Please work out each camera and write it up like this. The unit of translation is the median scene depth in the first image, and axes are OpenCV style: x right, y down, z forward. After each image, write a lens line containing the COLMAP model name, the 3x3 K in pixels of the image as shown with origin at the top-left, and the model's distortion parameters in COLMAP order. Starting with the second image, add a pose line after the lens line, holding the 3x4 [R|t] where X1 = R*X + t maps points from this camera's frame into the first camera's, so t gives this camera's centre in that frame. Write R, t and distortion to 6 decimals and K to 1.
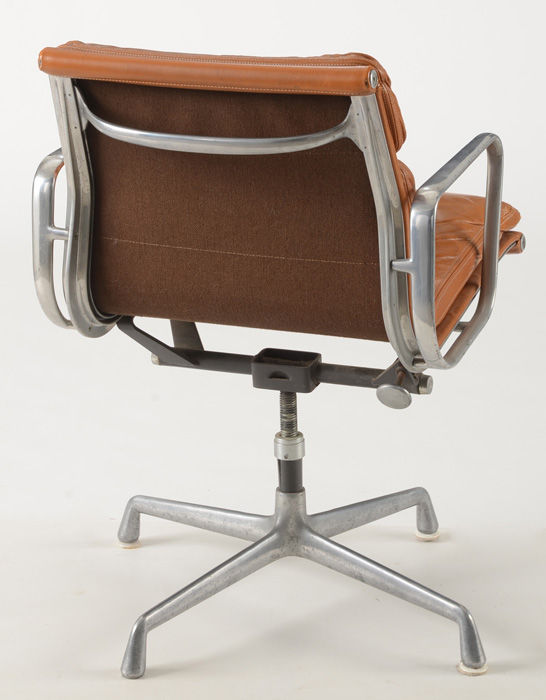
lens RADIAL K [[2466.3, 0, 276.1], [0, 2466.3, 351.8], [0, 0, 1]] dist [0.284517, 0.000000]
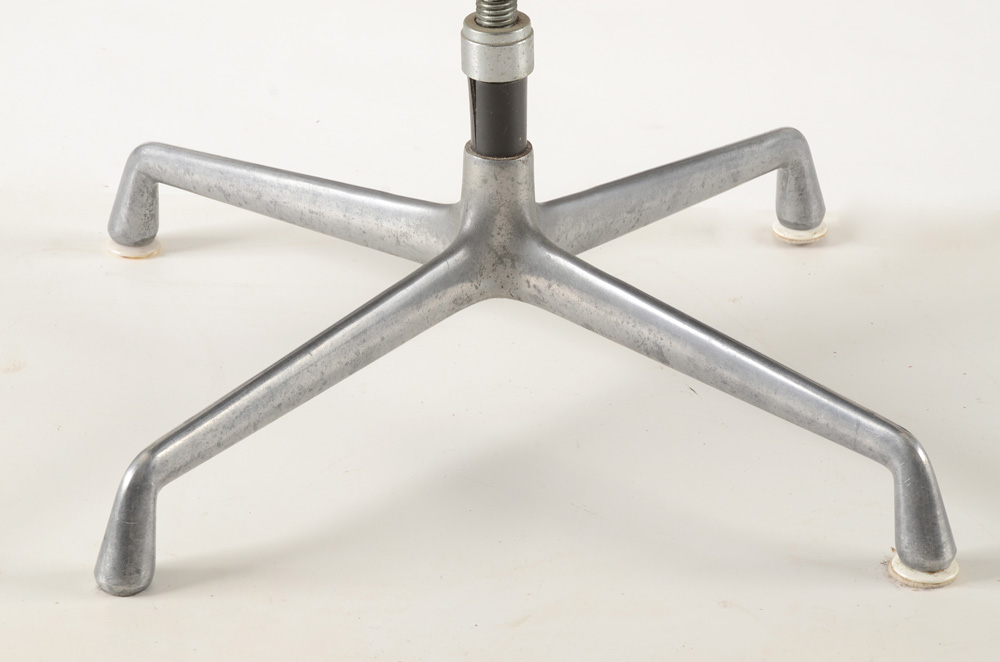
lens RADIAL K [[4038.2, 0, 480.9], [0, 4038.2, 330.7], [0, 0, 1]] dist [1.224047, 0.000000]
pose [[0.999953, 0.007971, 0.005468, -0.000819], [-0.008608, 0.991665, 0.128553, -0.003177], [-0.004398, -0.128594, 0.991688, 0.299101]]
